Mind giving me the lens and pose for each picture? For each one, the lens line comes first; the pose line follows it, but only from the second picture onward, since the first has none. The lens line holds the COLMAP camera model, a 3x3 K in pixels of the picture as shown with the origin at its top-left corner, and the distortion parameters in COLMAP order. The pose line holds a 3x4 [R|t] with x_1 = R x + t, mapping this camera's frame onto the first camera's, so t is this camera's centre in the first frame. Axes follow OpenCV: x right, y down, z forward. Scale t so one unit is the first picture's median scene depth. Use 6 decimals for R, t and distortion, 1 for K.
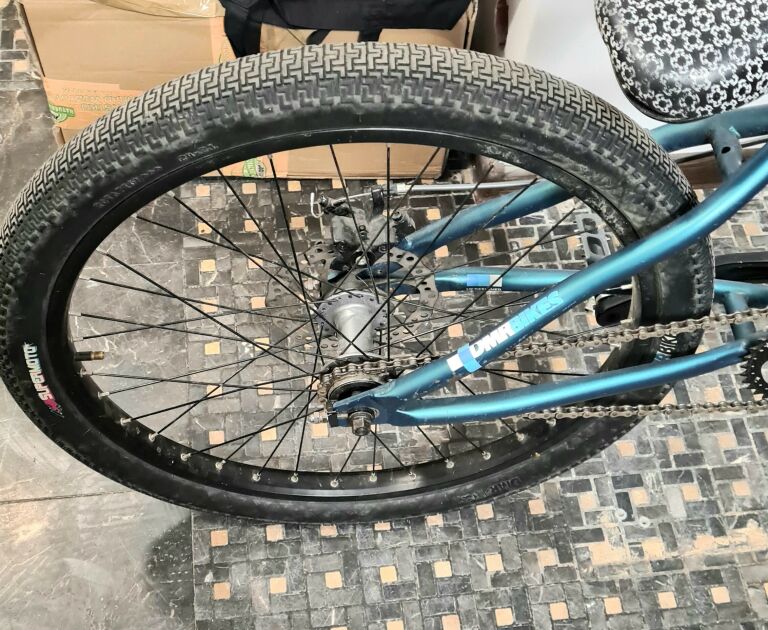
lens RADIAL K [[984.1, 0, 382.7], [0, 984.1, 317.3], [0, 0, 1]] dist [-0.002623, 0.000000]
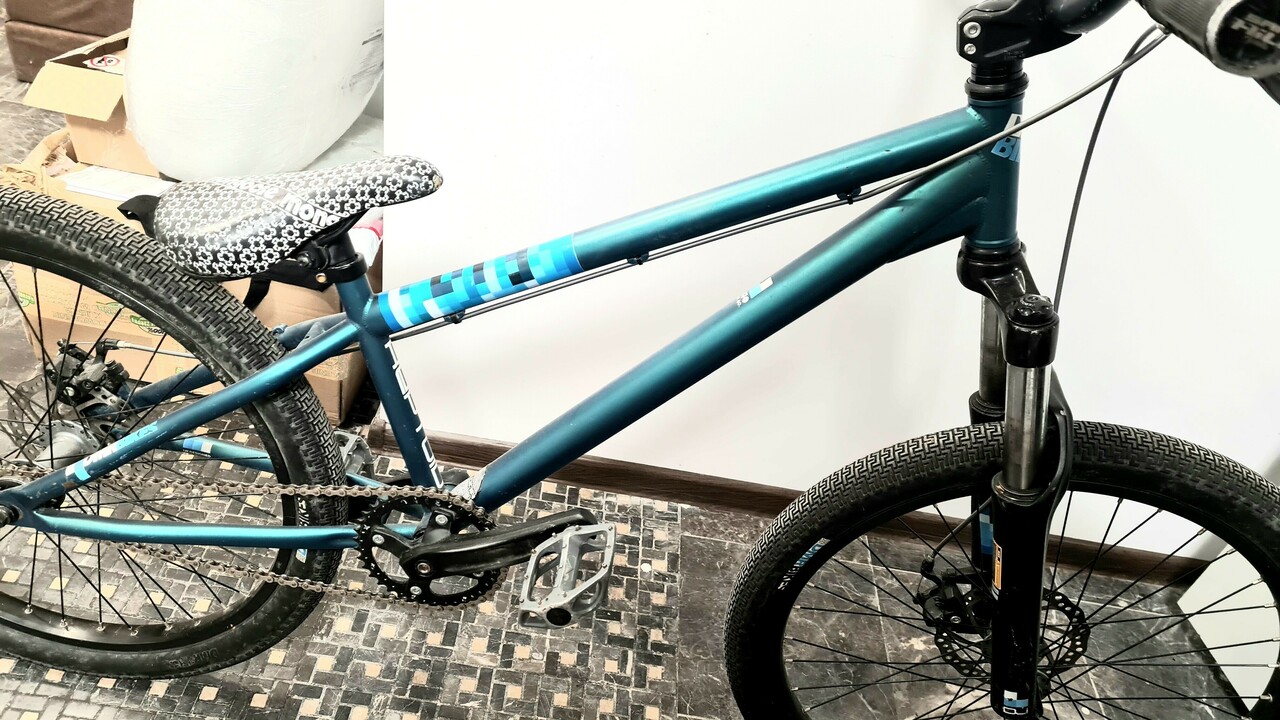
lens RADIAL K [[915.5, 0, 641.1], [0, 915.5, 357.4], [0, 0, 1]] dist [0.023110, -0.015825]
pose [[0.978033, 0.203839, -0.043609, 0.776888], [-0.205987, 0.913005, -0.352125, 0.174303], [-0.031962, 0.353373, 0.934936, -0.119867]]
